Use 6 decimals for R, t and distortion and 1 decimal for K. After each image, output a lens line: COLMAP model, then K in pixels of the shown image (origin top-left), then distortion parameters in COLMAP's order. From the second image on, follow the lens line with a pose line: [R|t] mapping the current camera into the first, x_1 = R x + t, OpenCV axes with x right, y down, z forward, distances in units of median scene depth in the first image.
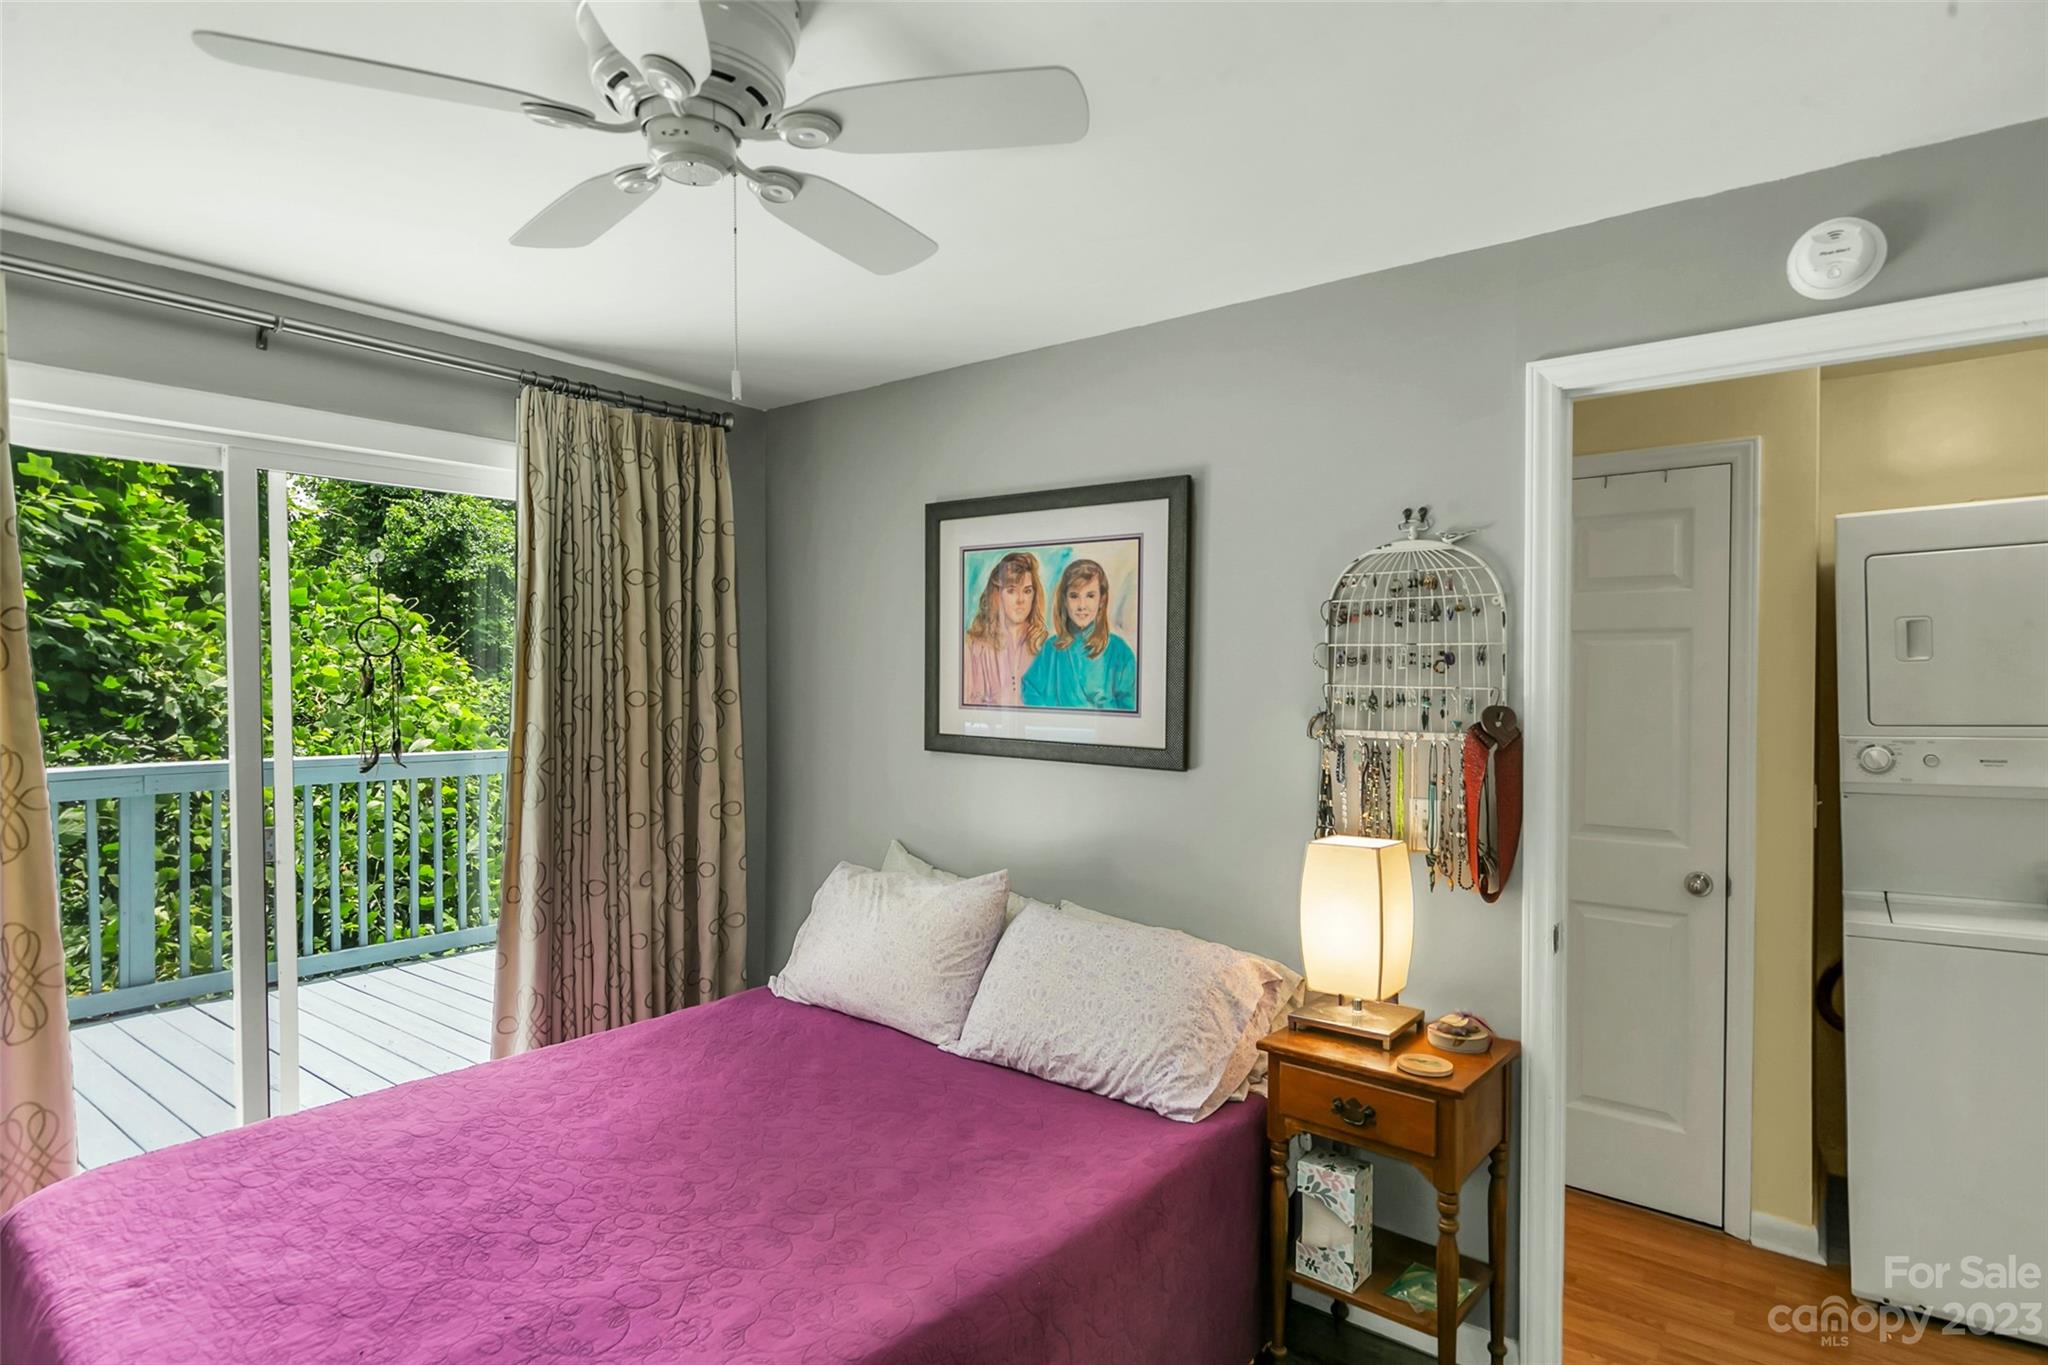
lens RADIAL K [[1082.7, 0, 1033.4], [0, 1082.7, 661.3], [0, 0, 1]] dist [0.001630, 0.000308]
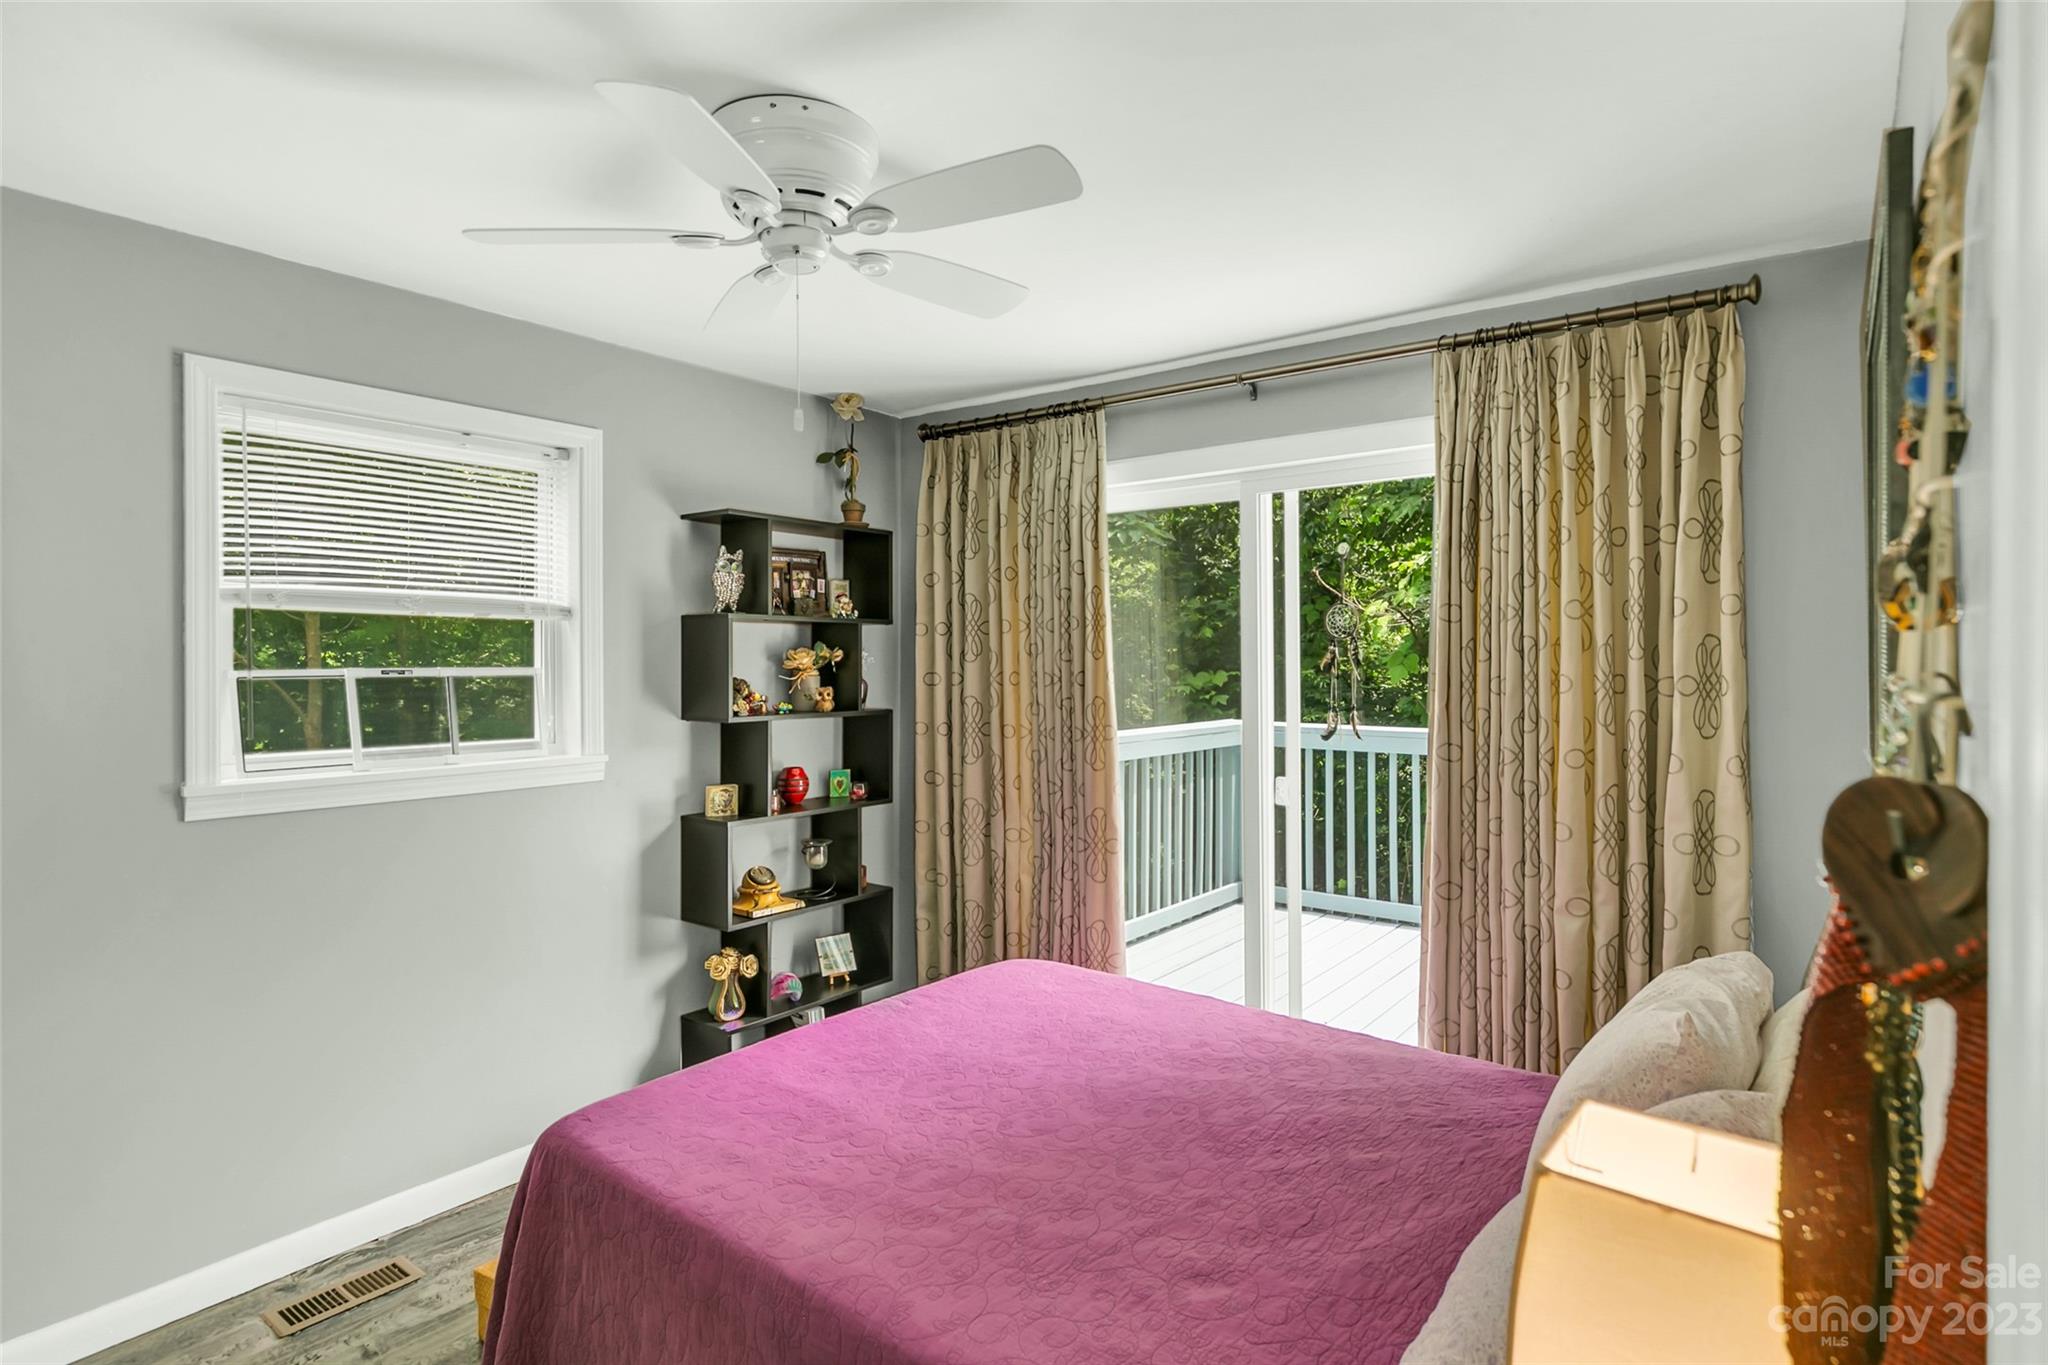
lens RADIAL K [[1082.7, 0, 1033.4], [0, 1082.7, 661.3], [0, 0, 1]] dist [0.001630, 0.000308]
pose [[0.005436, 0.001555, -0.999984, 0.651732], [0.007205, 0.999973, 0.001594, 0.017596], [0.999959, -0.007213, 0.005424, 0.857392]]
